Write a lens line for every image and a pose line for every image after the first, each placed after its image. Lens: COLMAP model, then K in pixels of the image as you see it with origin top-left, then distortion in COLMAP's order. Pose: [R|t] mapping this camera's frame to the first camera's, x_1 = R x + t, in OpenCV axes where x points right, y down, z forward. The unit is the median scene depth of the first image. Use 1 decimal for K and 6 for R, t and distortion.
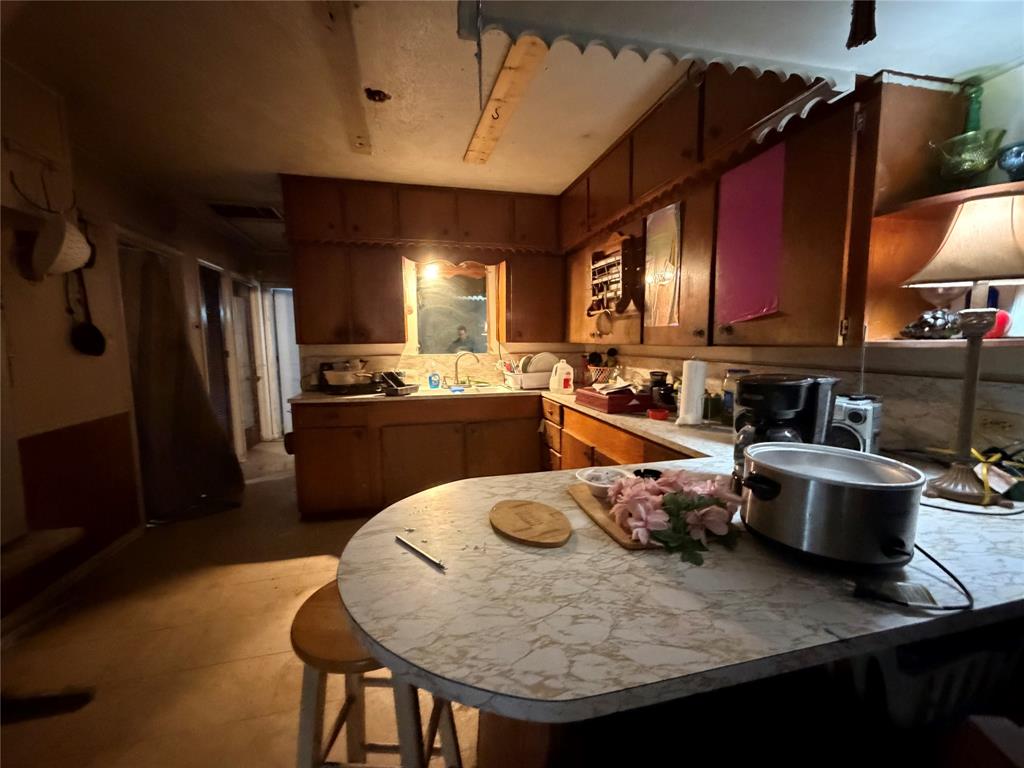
lens RADIAL K [[409.2, 0, 507.6], [0, 409.2, 382.2], [0, 0, 1]] dist [0.006343, -0.000250]
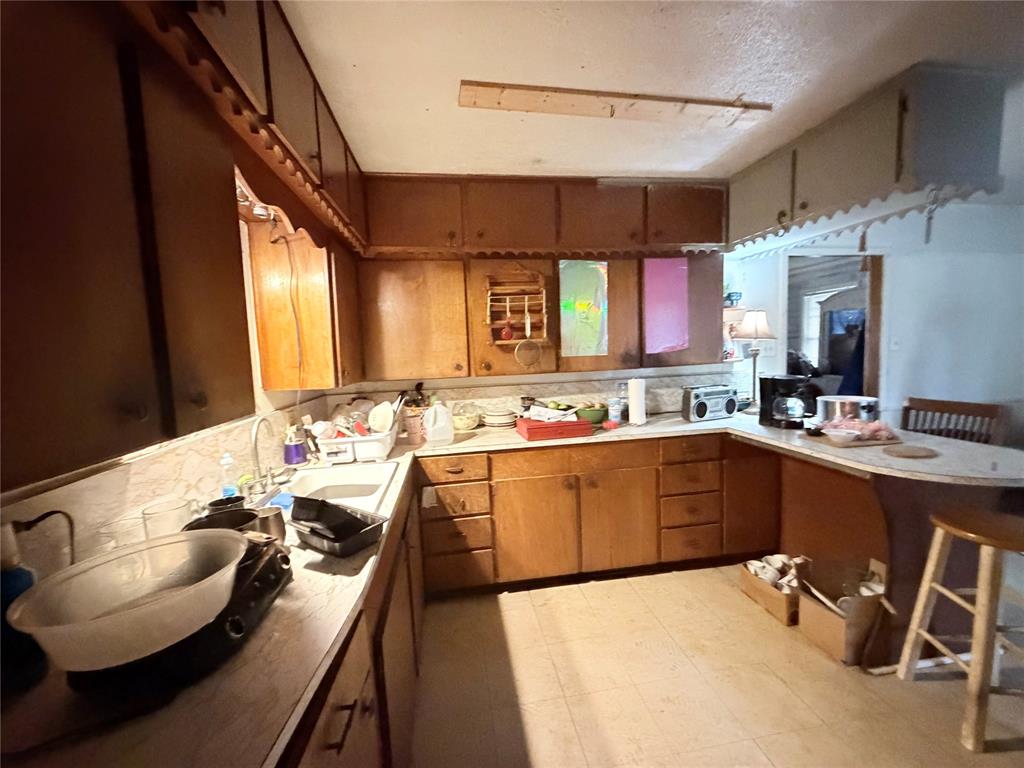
lens RADIAL K [[409.2, 0, 512.7], [0, 409.2, 388.1], [0, 0, 1]] dist [0.006343, -0.000250]
pose [[0.067577, -0.082369, 0.994308, -0.818974], [0.145865, 0.986694, 0.071825, -0.150408], [-0.986994, 0.140181, 0.078693, 1.059934]]
